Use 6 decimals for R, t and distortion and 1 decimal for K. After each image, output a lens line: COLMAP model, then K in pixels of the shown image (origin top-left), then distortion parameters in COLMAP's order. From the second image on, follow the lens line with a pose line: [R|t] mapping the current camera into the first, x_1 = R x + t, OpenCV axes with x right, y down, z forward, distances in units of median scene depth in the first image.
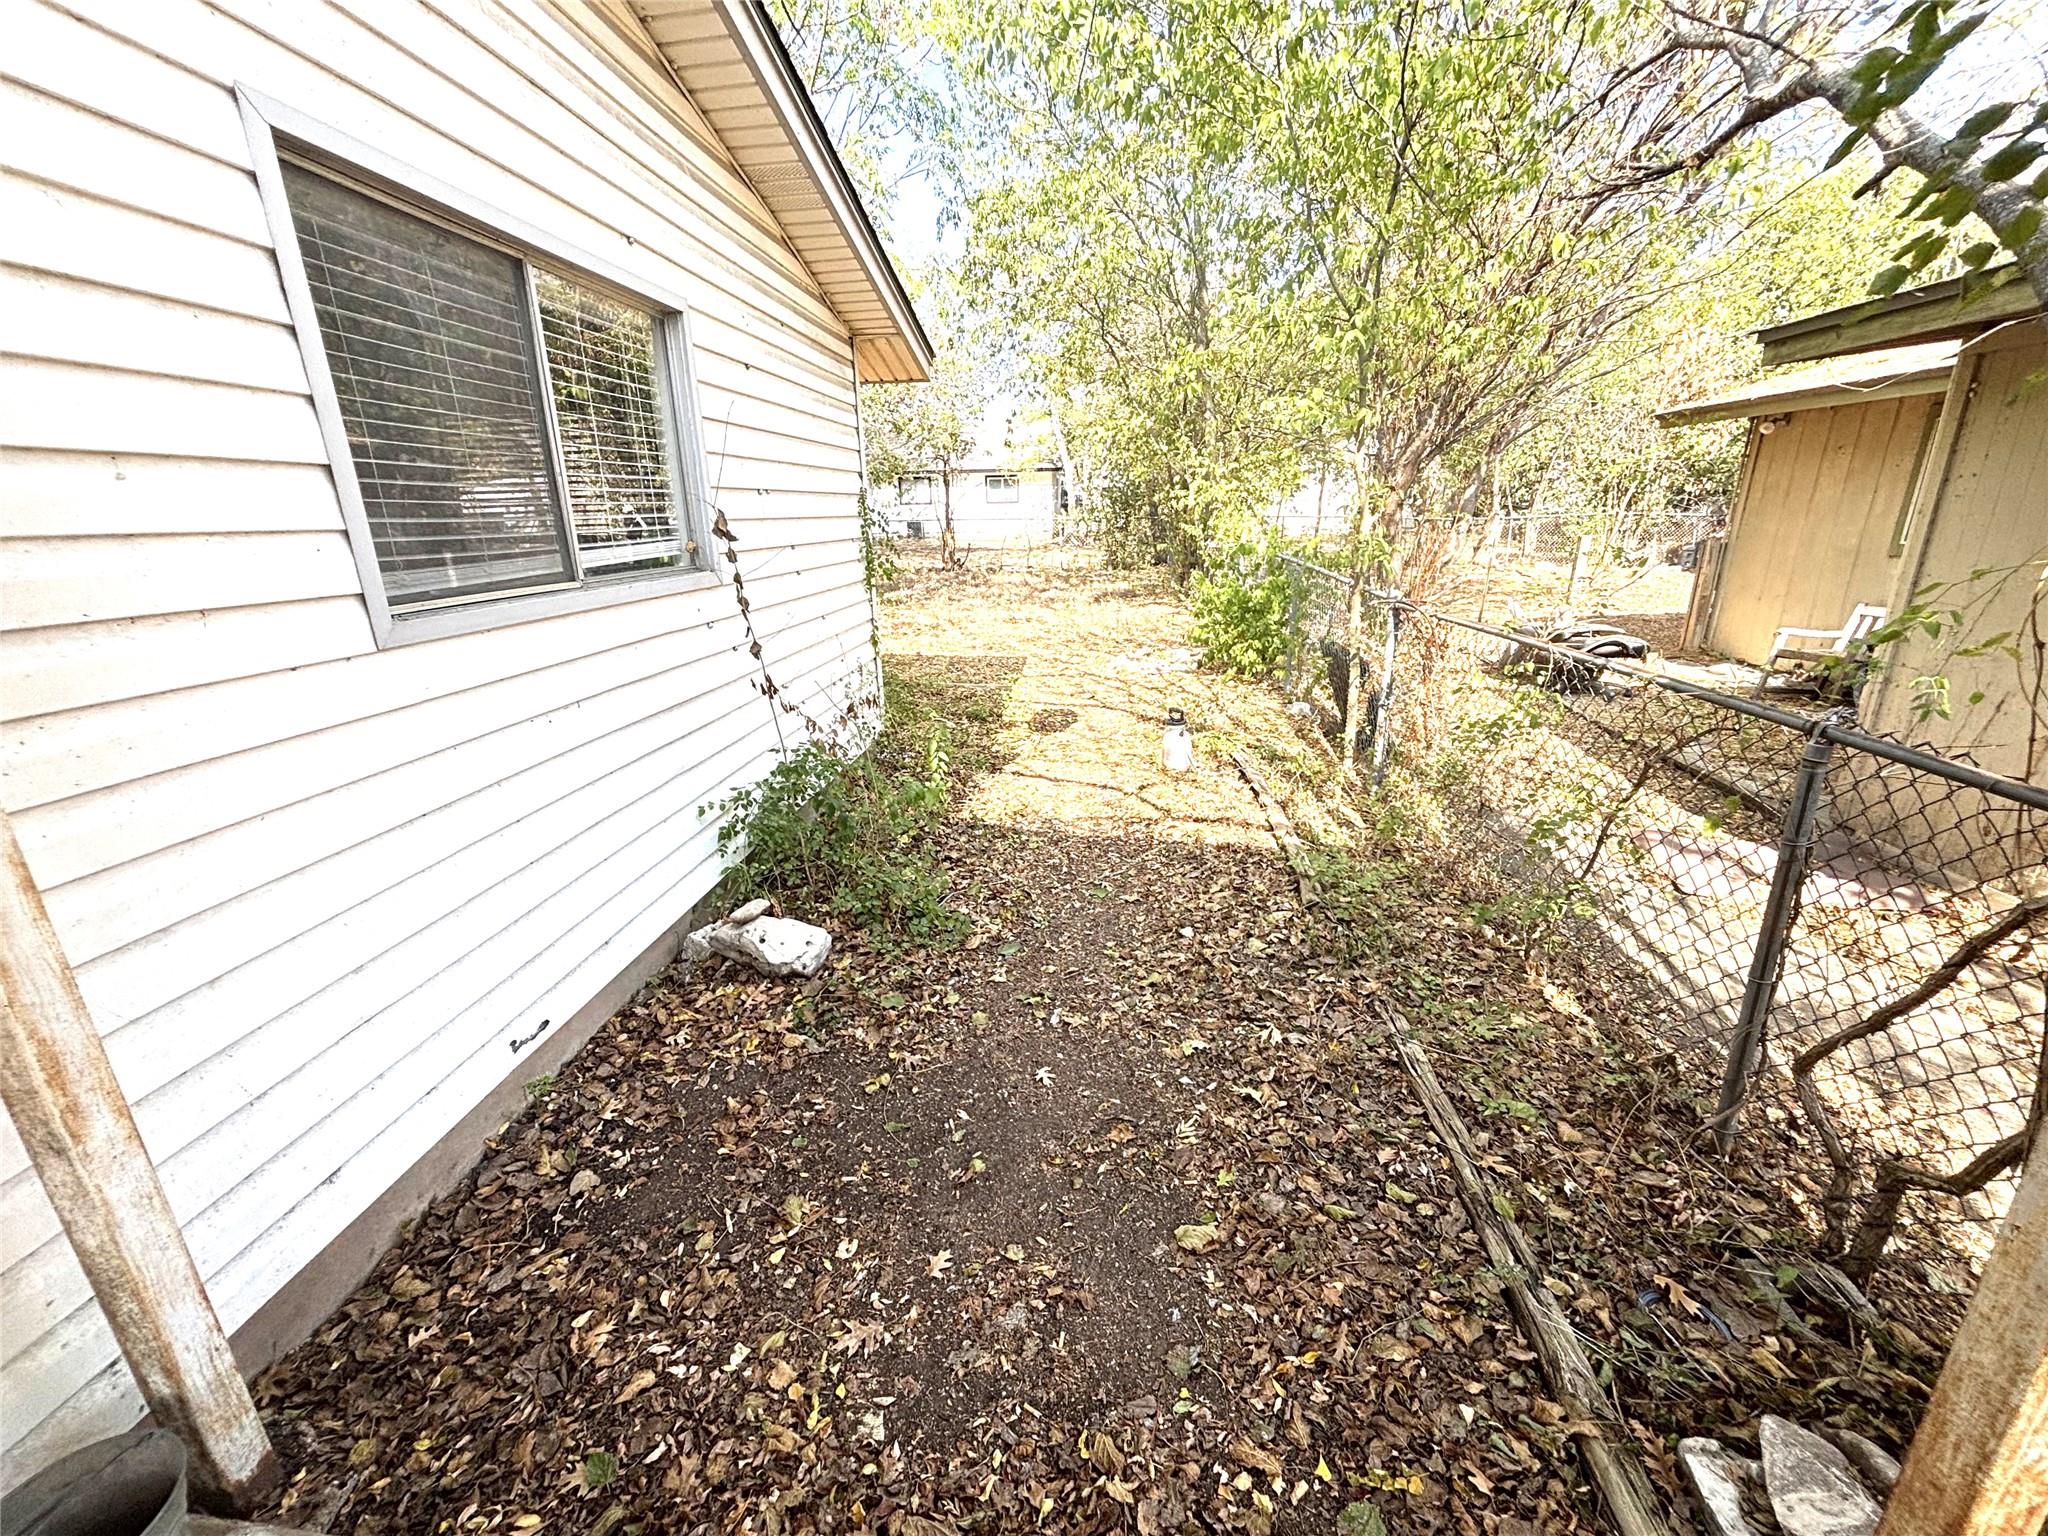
lens RADIAL K [[814.1, 0, 1024.0], [0, 814.1, 768.0], [0, 0, 1]] dist [0.001367, -0.003797]
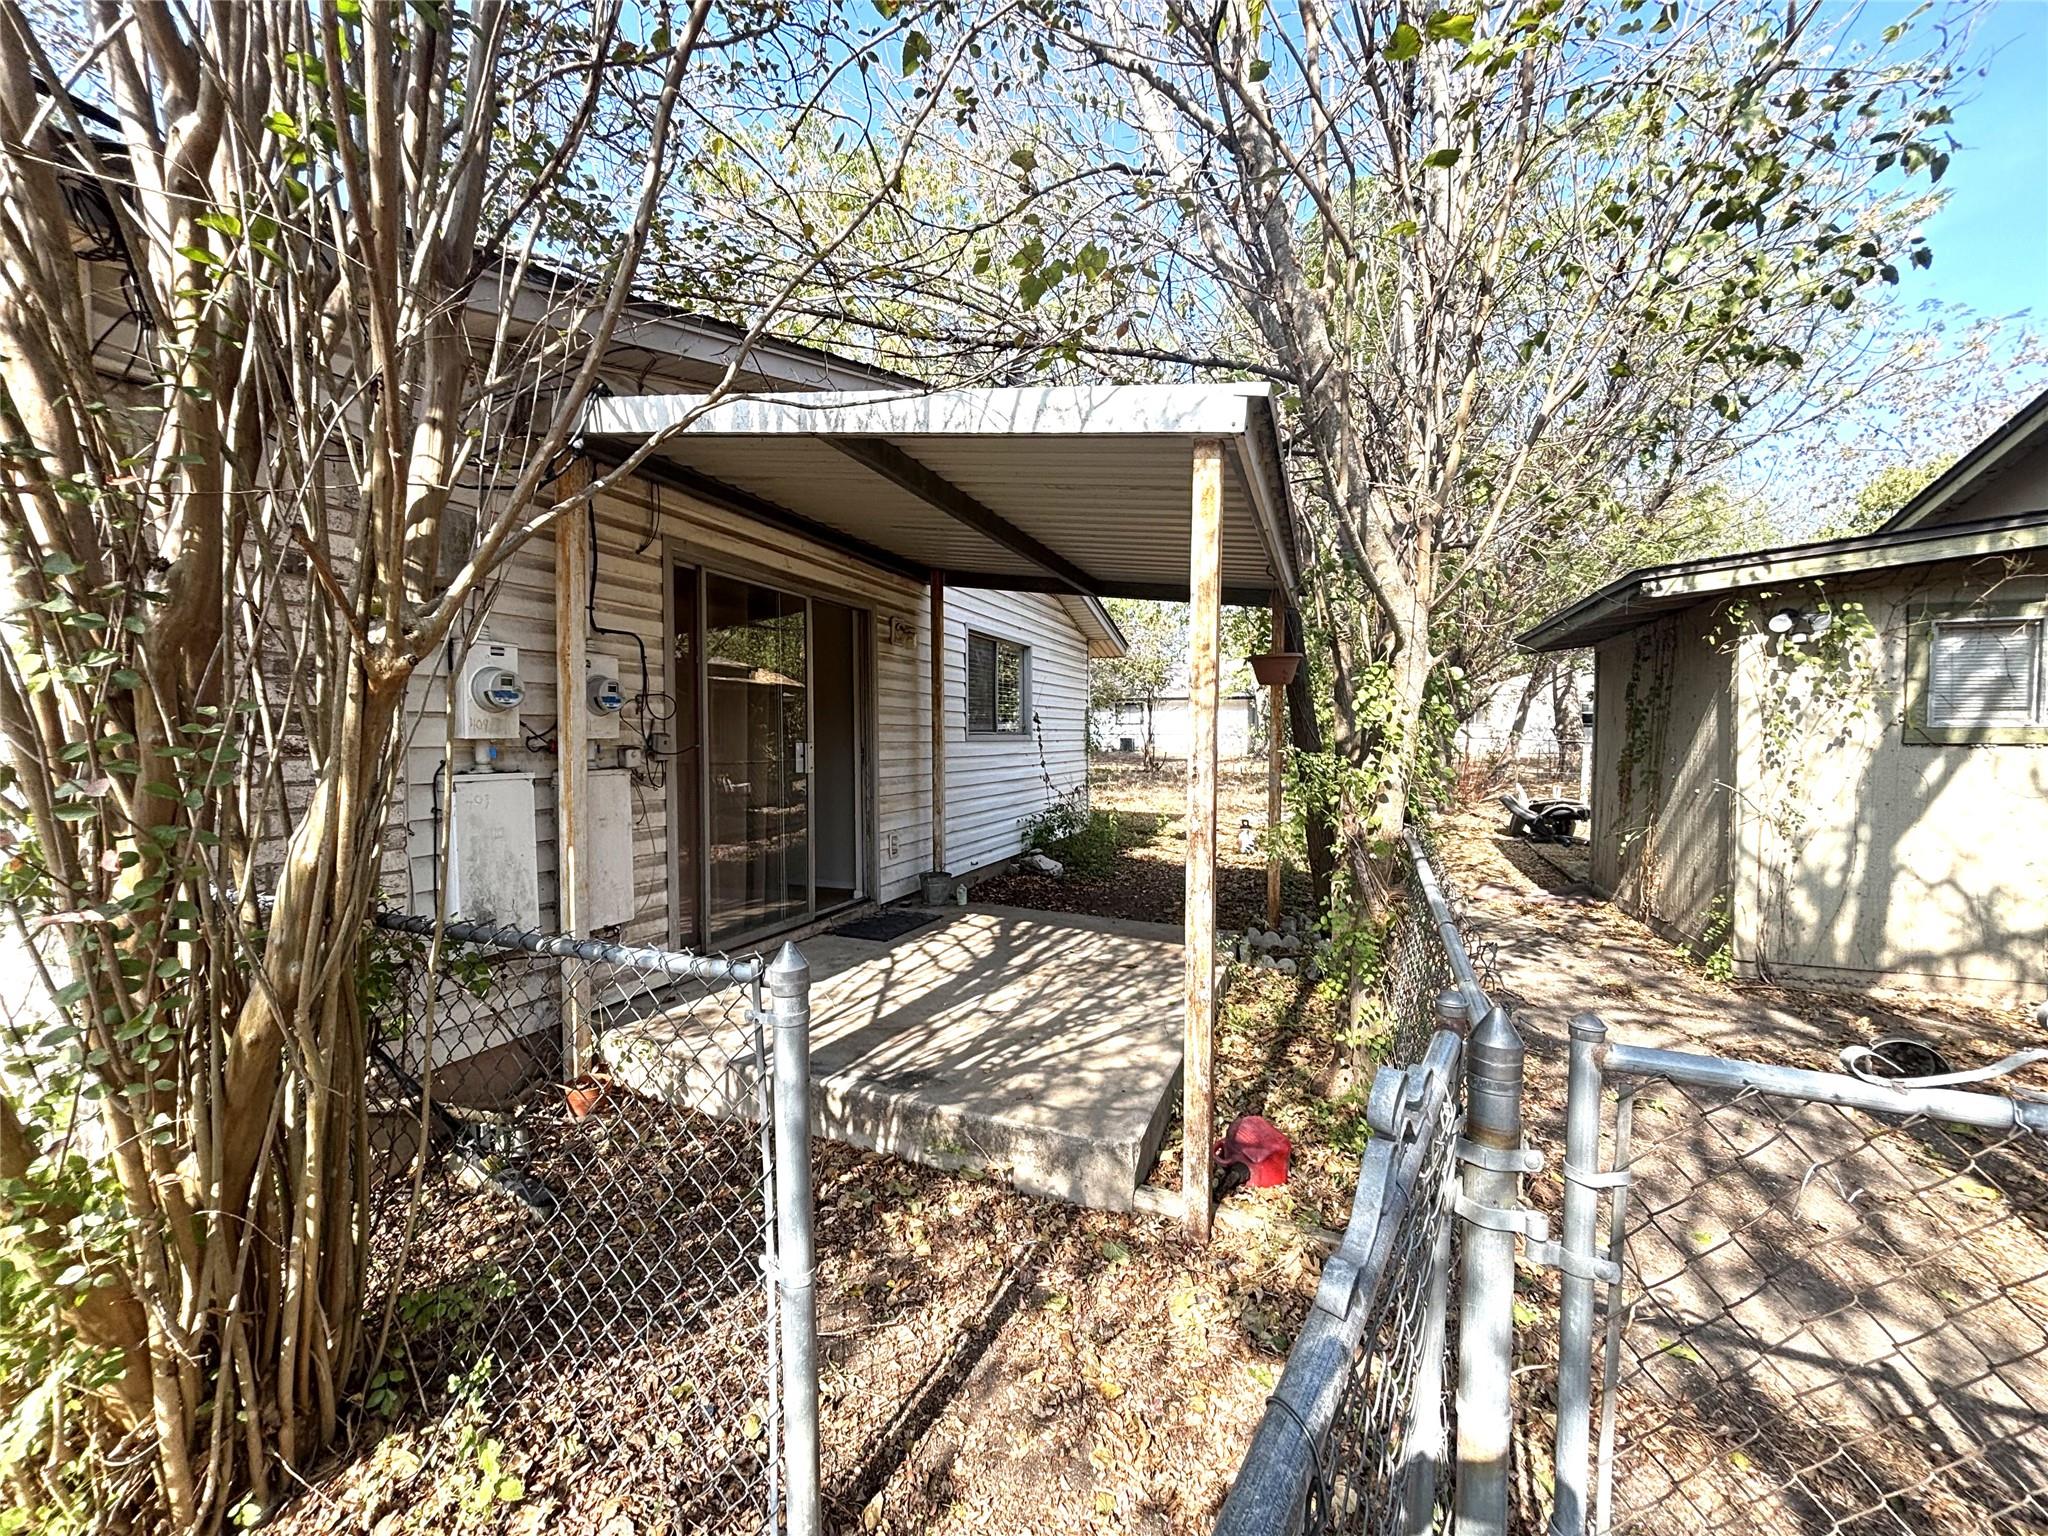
lens RADIAL K [[814.1, 0, 1024.0], [0, 814.1, 768.0], [0, 0, 1]] dist [0.001367, -0.003797]
pose [[0.966008, 0.026487, -0.257152, 0.190711], [-0.092901, 0.963854, -0.249711, 0.353673], [0.241243, 0.265112, 0.933551, -0.976062]]
